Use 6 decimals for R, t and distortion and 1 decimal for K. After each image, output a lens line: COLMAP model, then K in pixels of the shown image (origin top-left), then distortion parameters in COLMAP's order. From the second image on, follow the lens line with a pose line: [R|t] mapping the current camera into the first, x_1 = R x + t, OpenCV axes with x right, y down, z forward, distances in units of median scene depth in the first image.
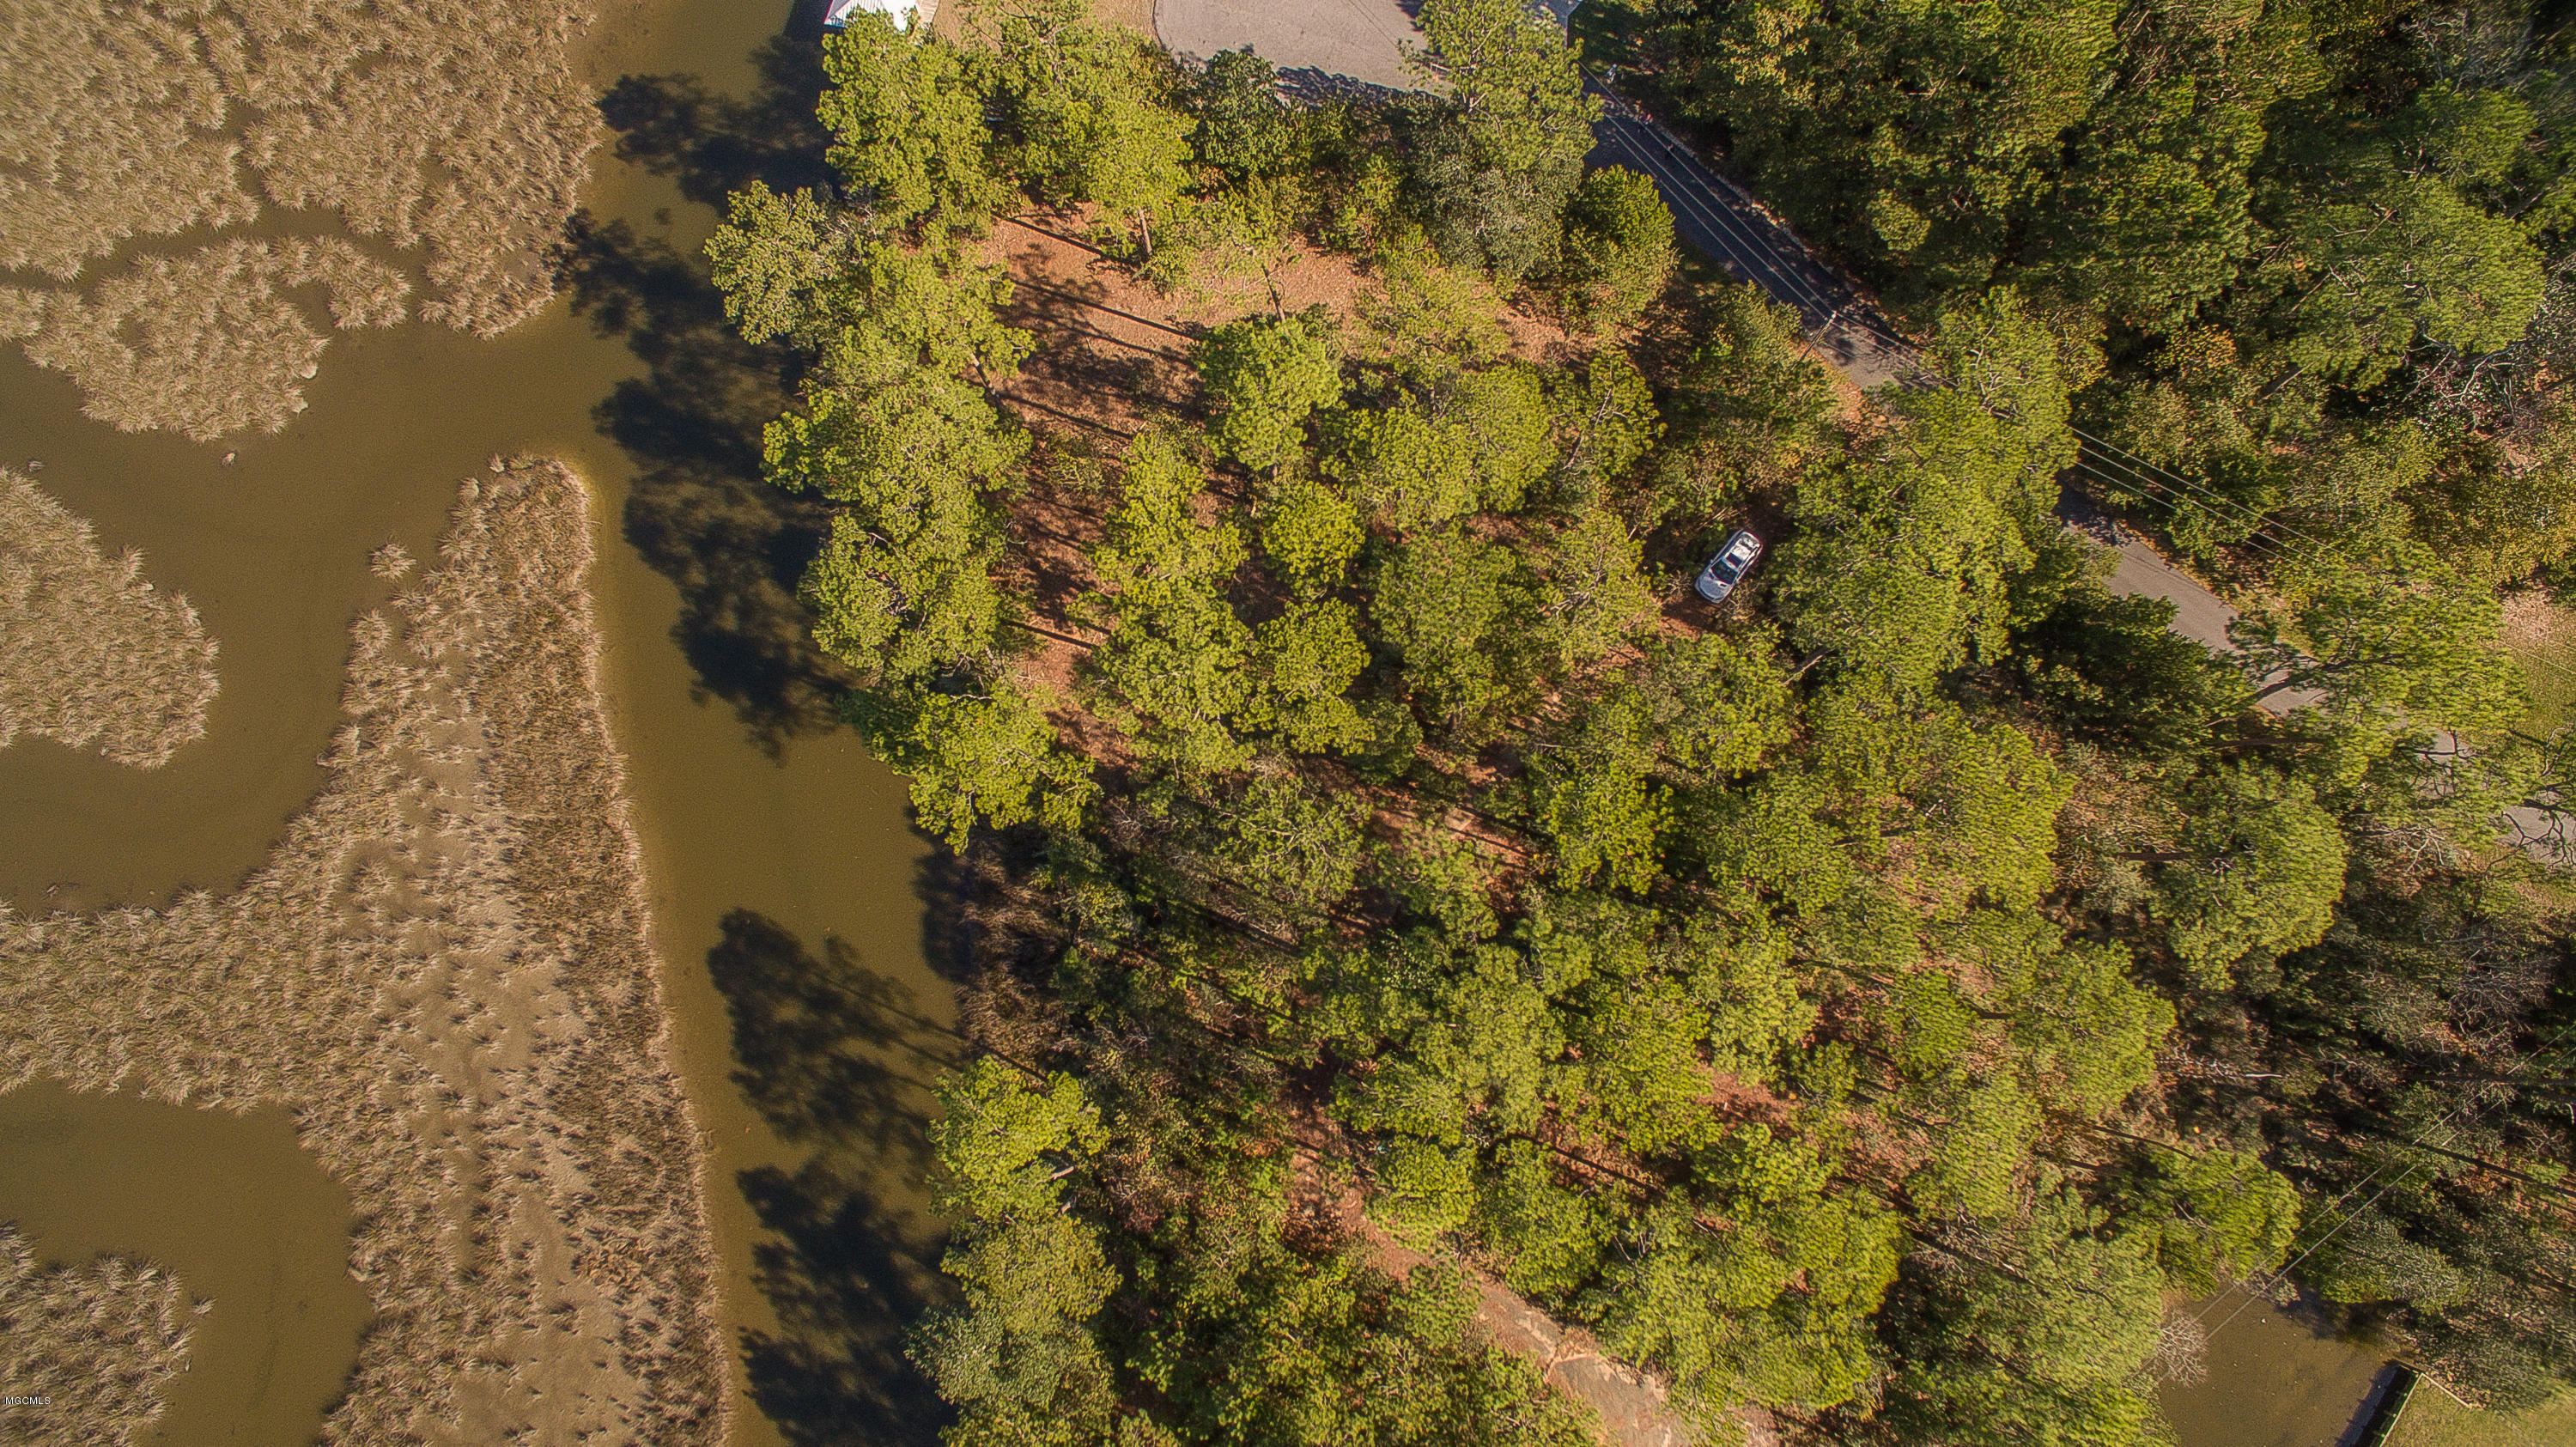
lens RADIAL K [[1485.2, 0, 1280.1], [0, 1485.2, 724.4], [0, 0, 1]] dist [-0.111618, 0.081496]
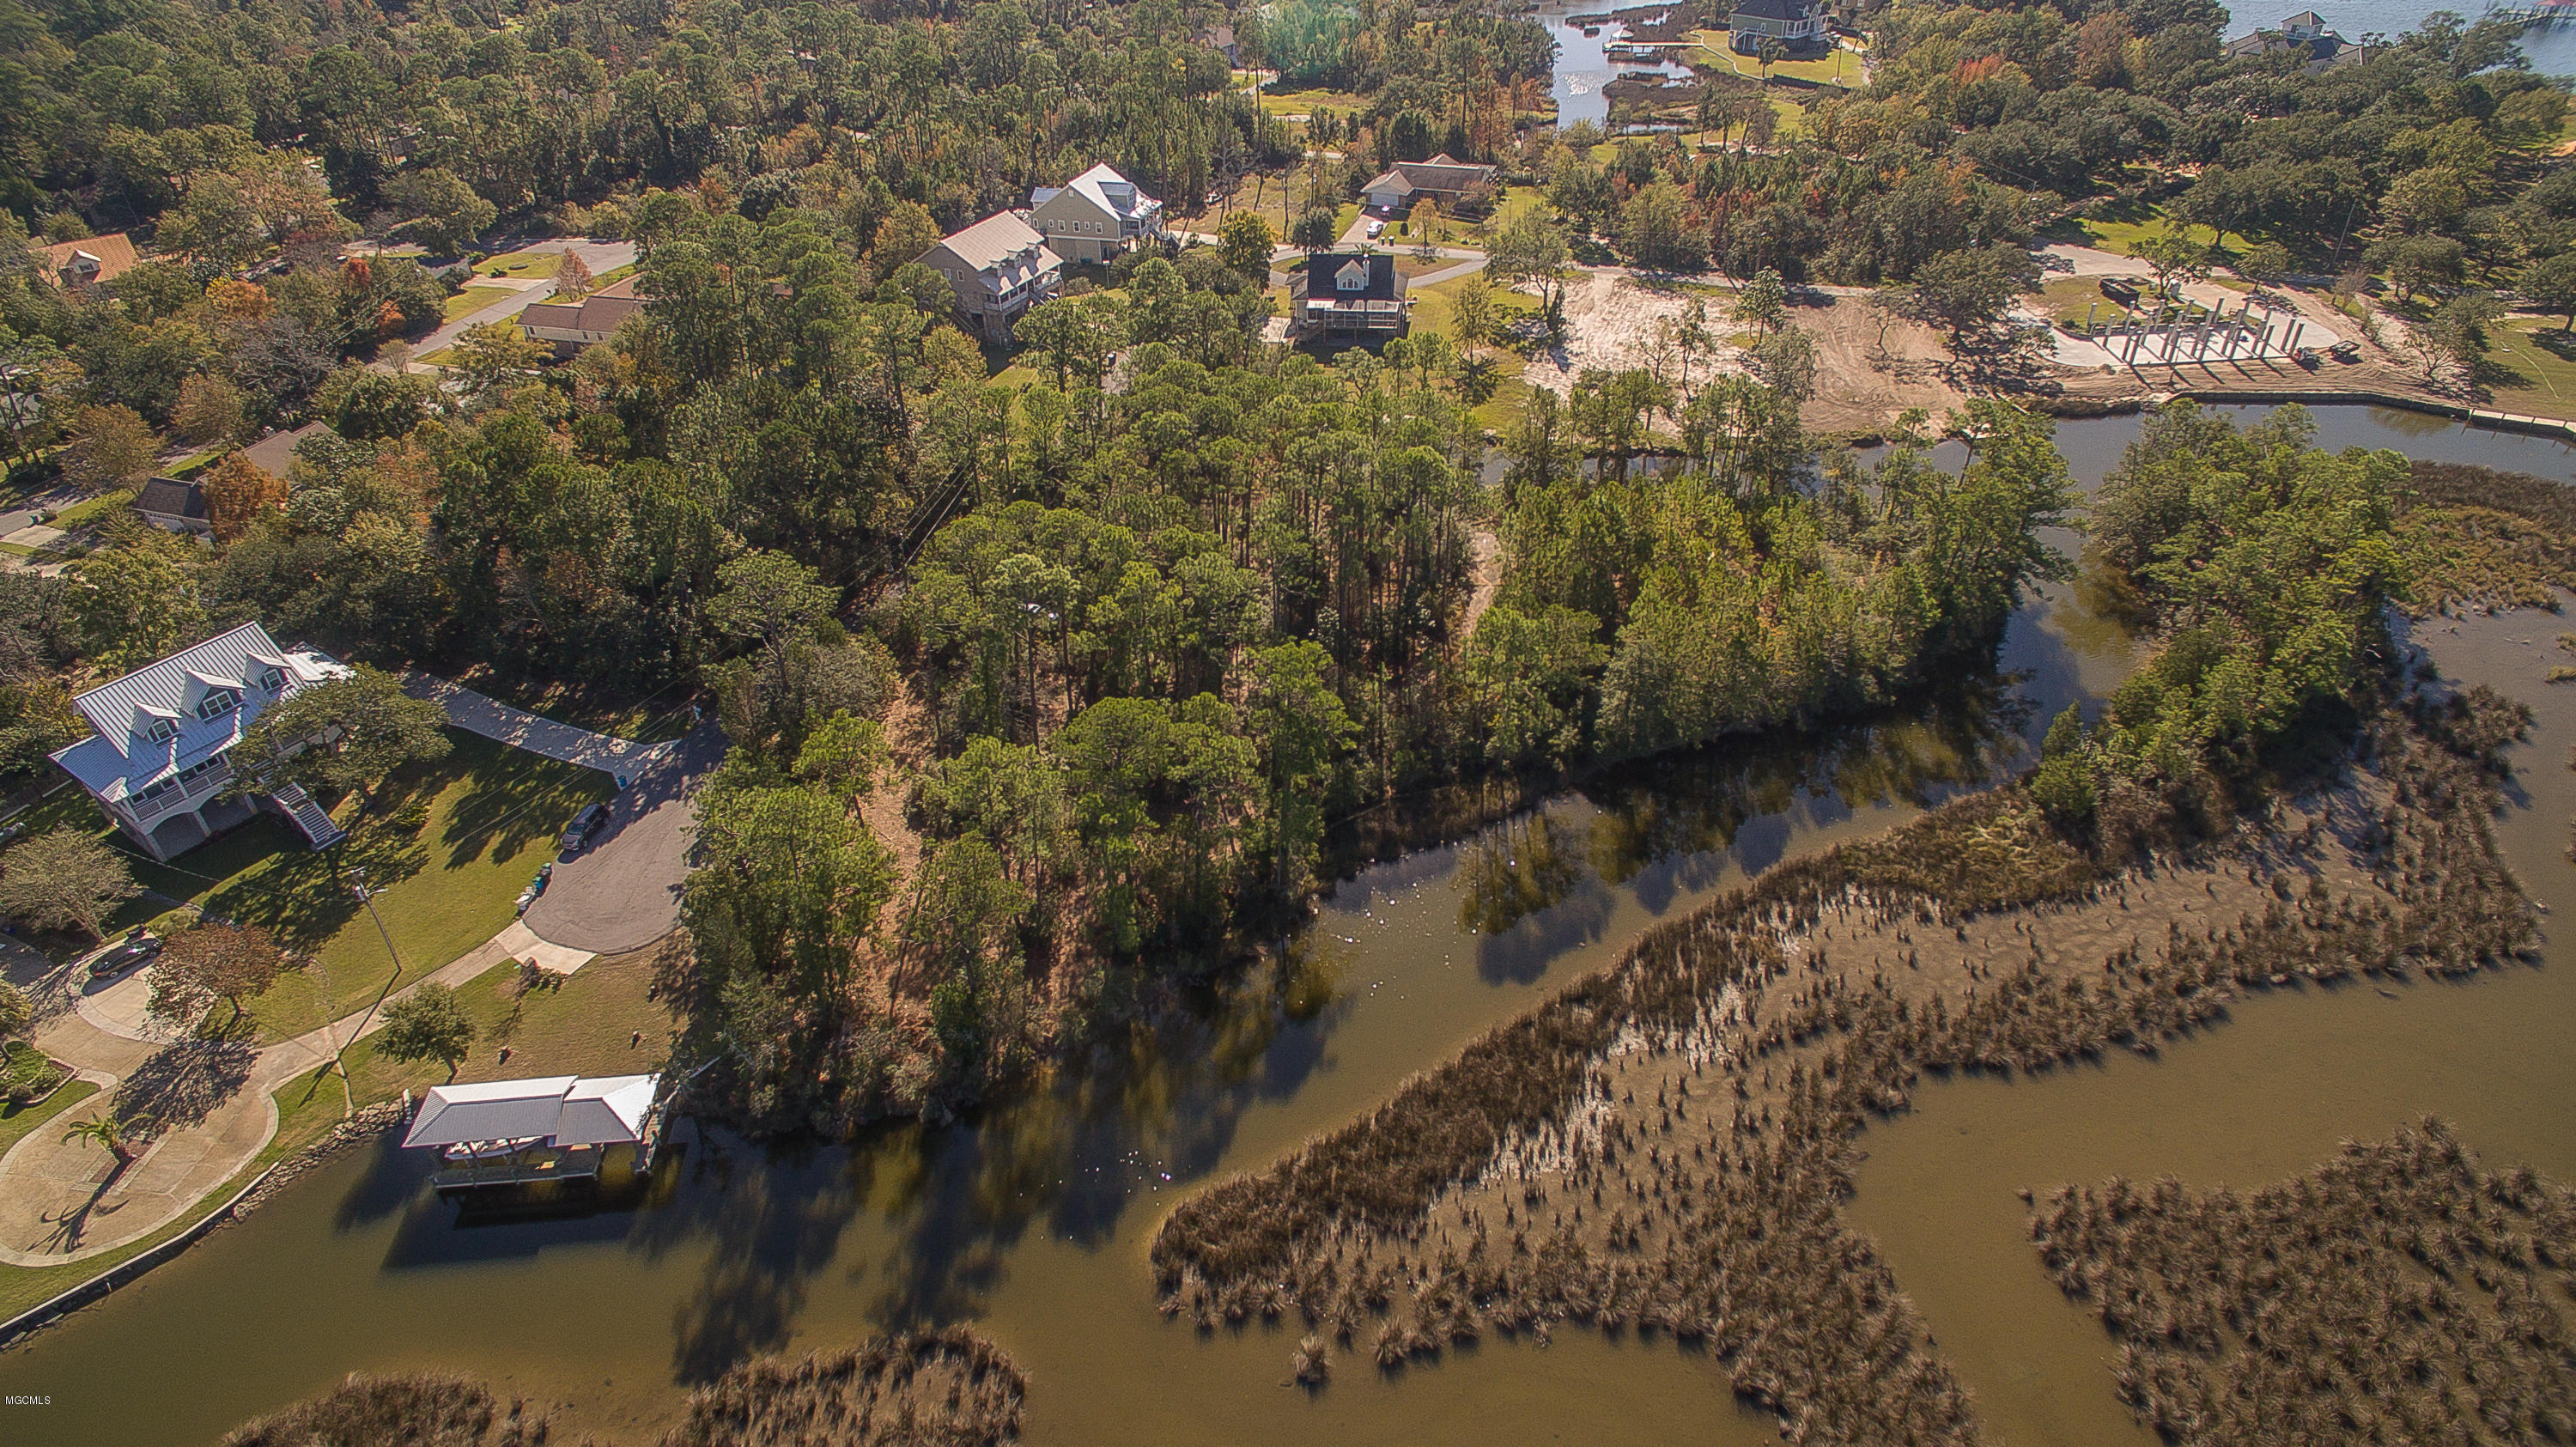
lens RADIAL K [[1485.2, 0, 1293.0], [0, 1485.2, 717.9], [0, 0, 1]] dist [-0.111618, 0.081496]
pose [[-0.340309, -0.485034, 0.805563, -1.216001], [0.929326, -0.042907, 0.366758, -0.462448], [-0.143326, 0.873442, 0.465356, 0.261558]]
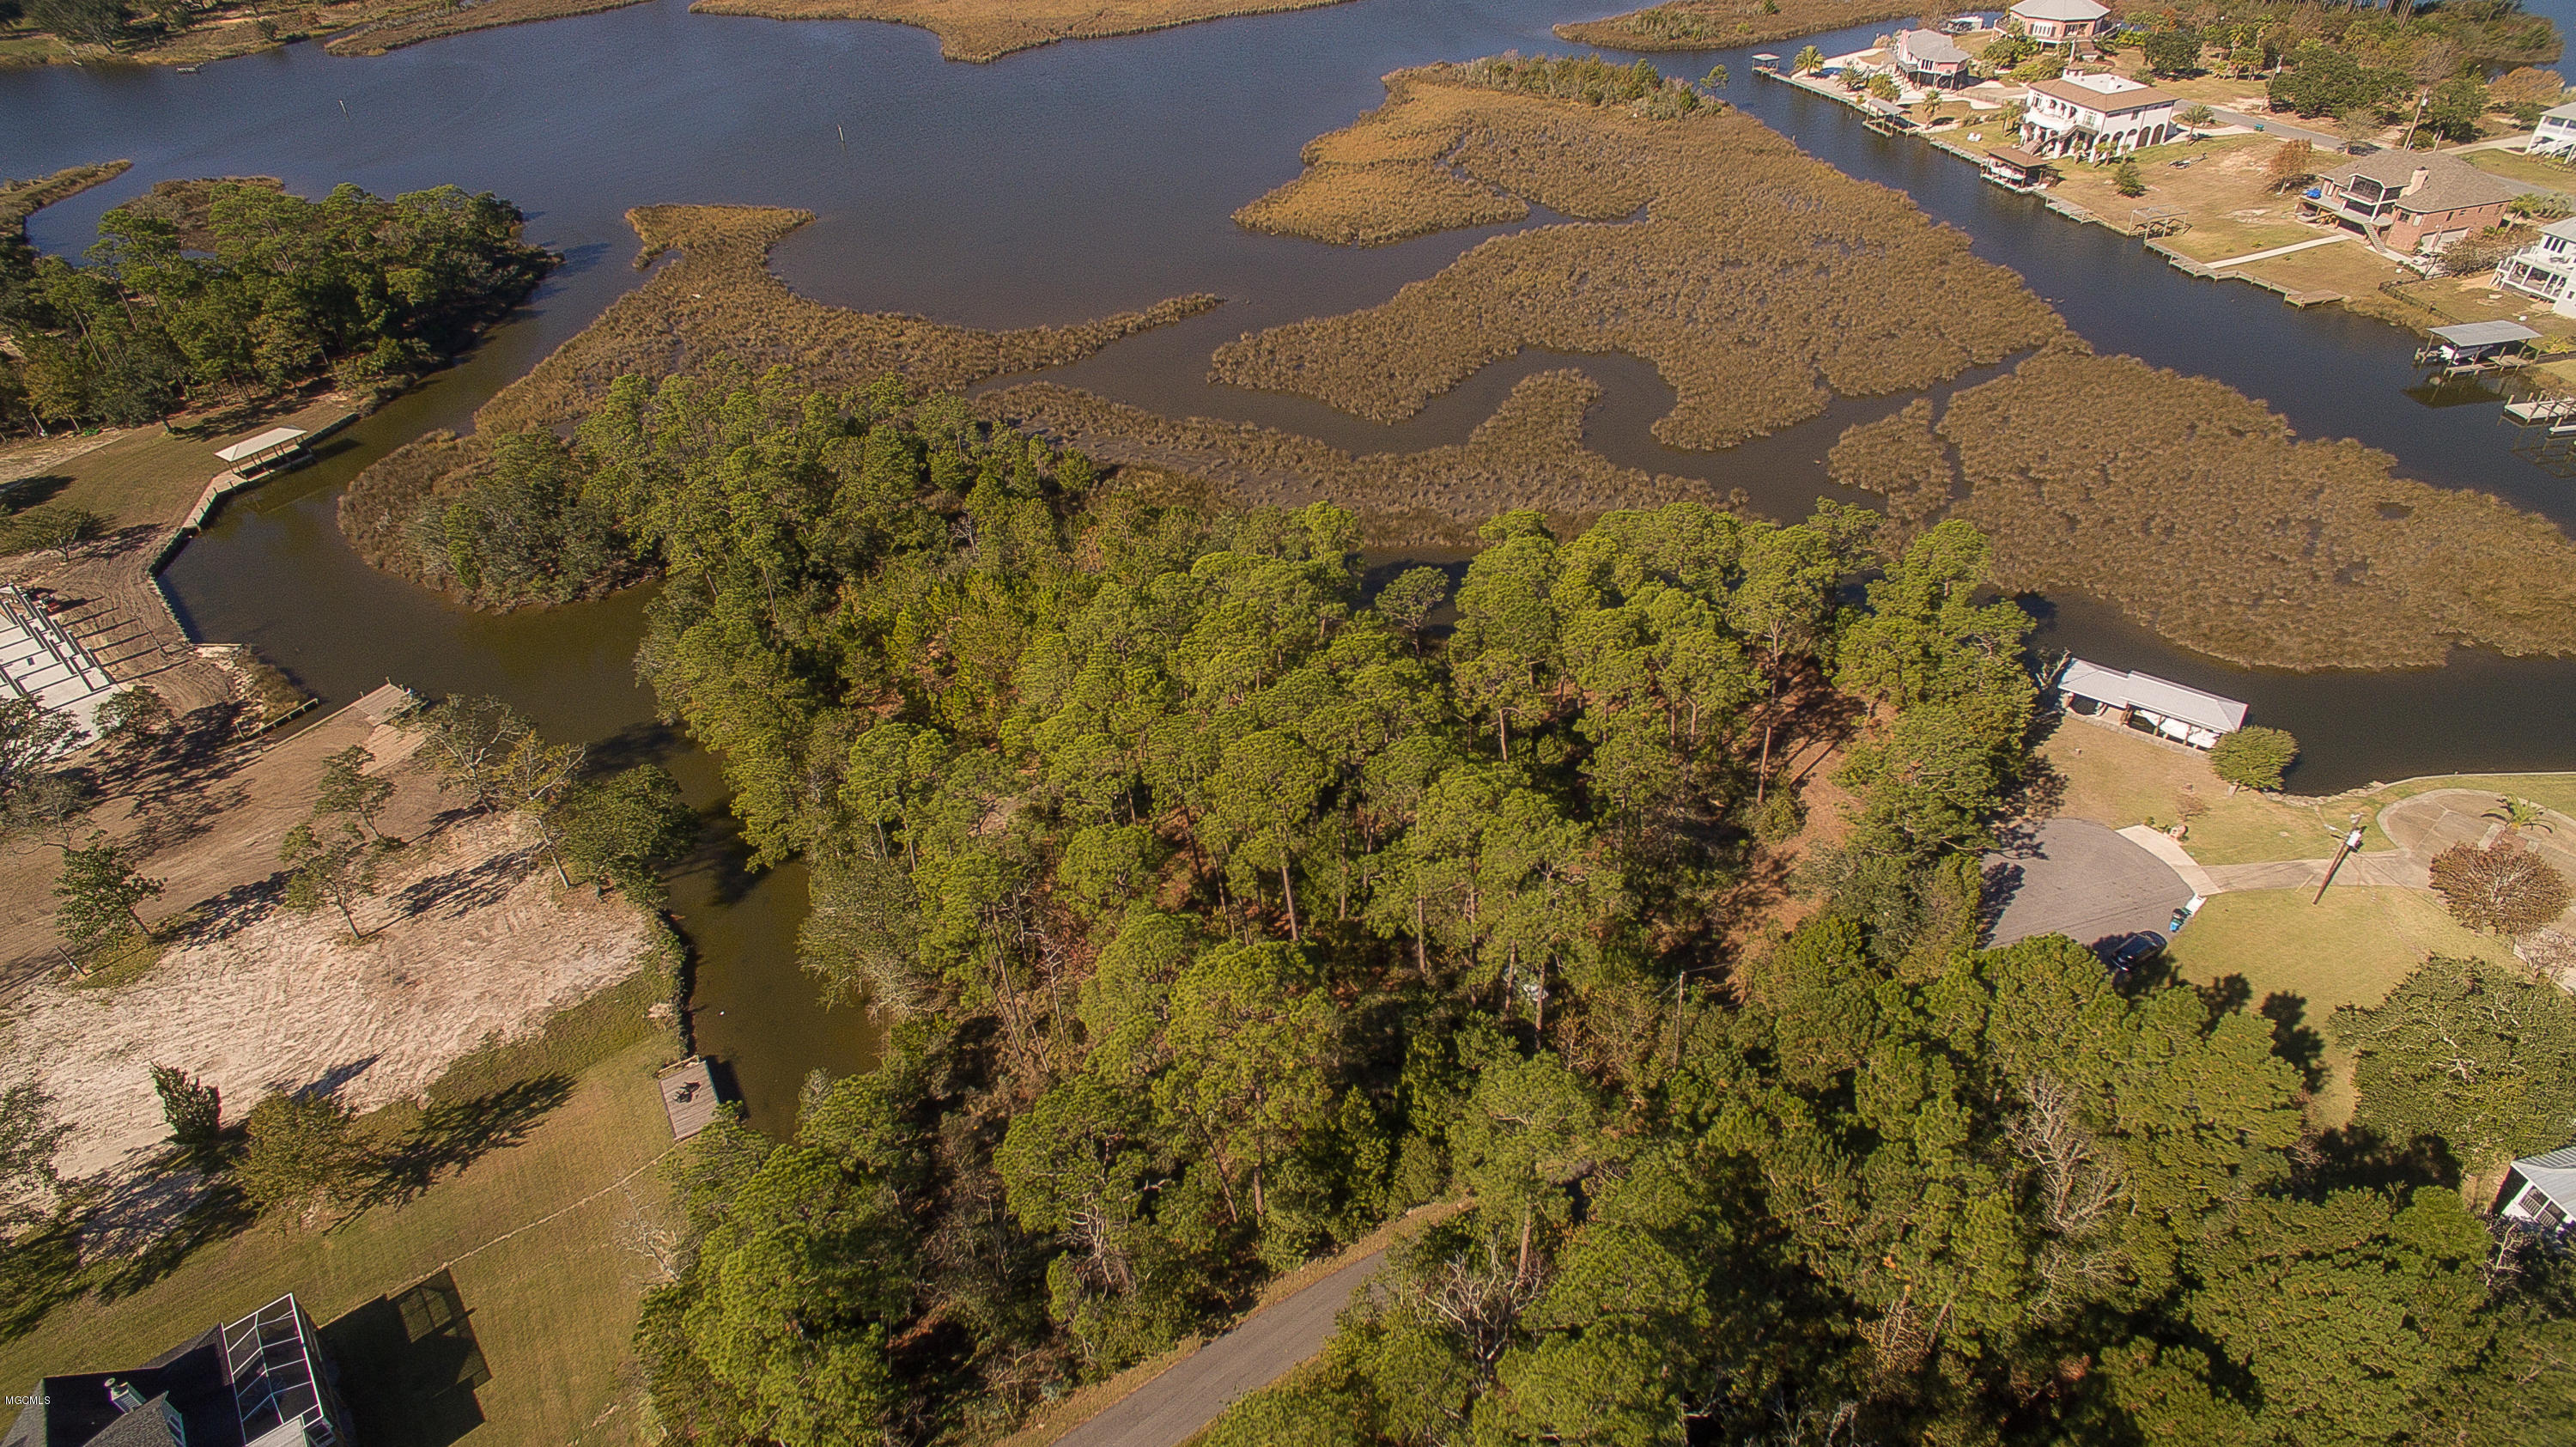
lens RADIAL K [[1485.2, 0, 1283.0], [0, 1485.2, 719.5], [0, 0, 1]] dist [-0.111618, 0.081496]
pose [[-0.387328, 0.606169, -0.694648, 1.126842], [-0.887244, -0.040316, 0.459536, -0.494555], [0.250551, 0.794313, 0.553435, 0.056594]]
